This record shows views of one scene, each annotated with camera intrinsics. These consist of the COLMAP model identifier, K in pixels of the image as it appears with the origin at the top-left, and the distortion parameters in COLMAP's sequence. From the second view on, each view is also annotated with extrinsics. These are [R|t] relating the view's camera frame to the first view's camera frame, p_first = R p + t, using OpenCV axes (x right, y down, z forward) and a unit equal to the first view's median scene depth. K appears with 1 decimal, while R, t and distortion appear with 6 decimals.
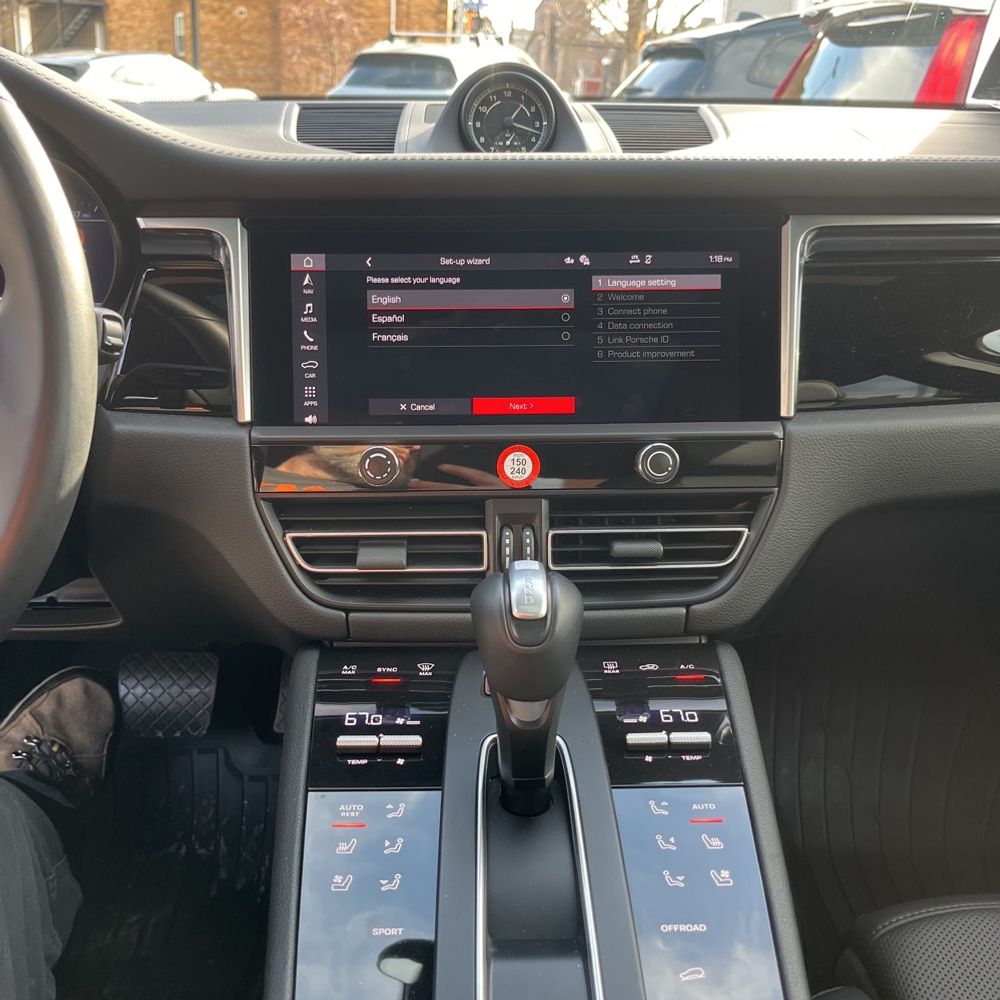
lens RADIAL K [[1013.5, 0, 512.5], [0, 1013.5, 497.1], [0, 0, 1]] dist [0.035686, -0.030488]
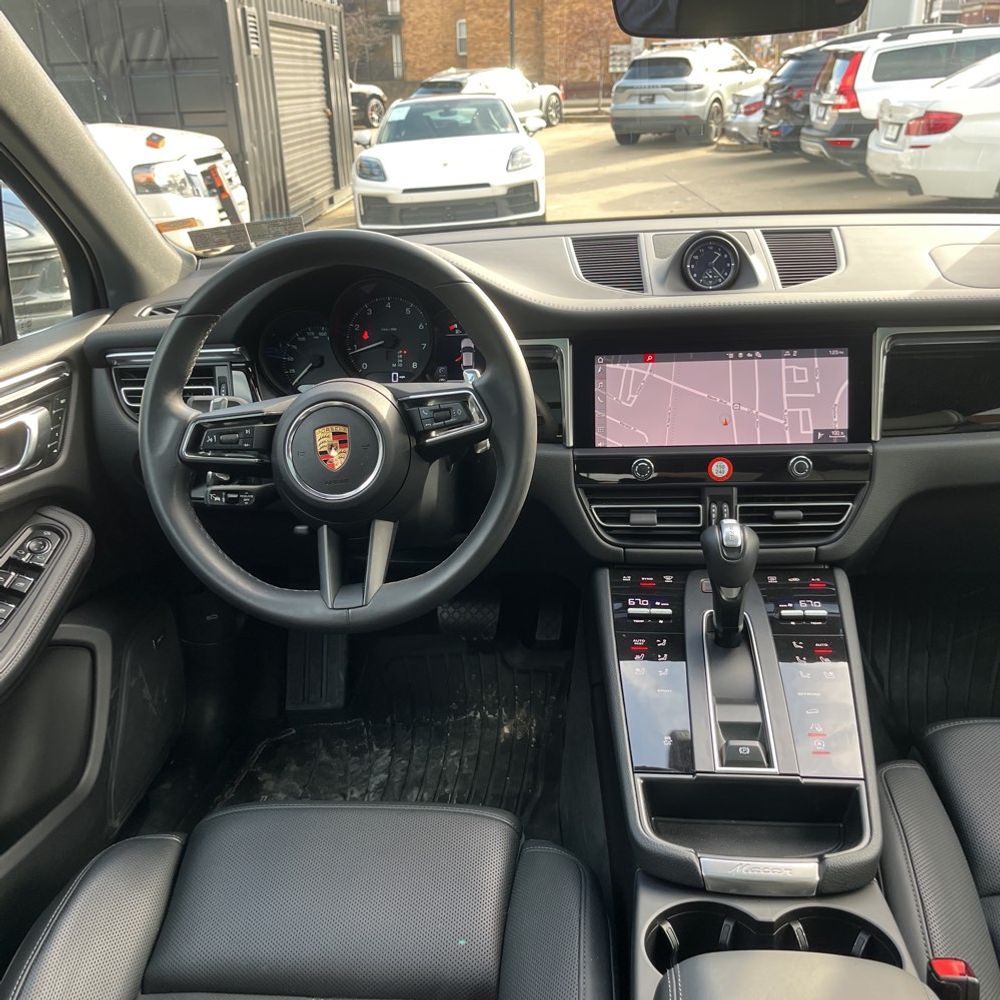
lens RADIAL K [[926.6, 0, 500.0], [0, 926.6, 500.0], [0, 0, 1]] dist [0.141154, -0.664438]
pose [[0.982666, 0.000847, -0.185381, -0.072165], [0.004014, 0.999658, 0.025842, -0.020126], [0.185340, -0.026138, 0.982327, -0.721514]]
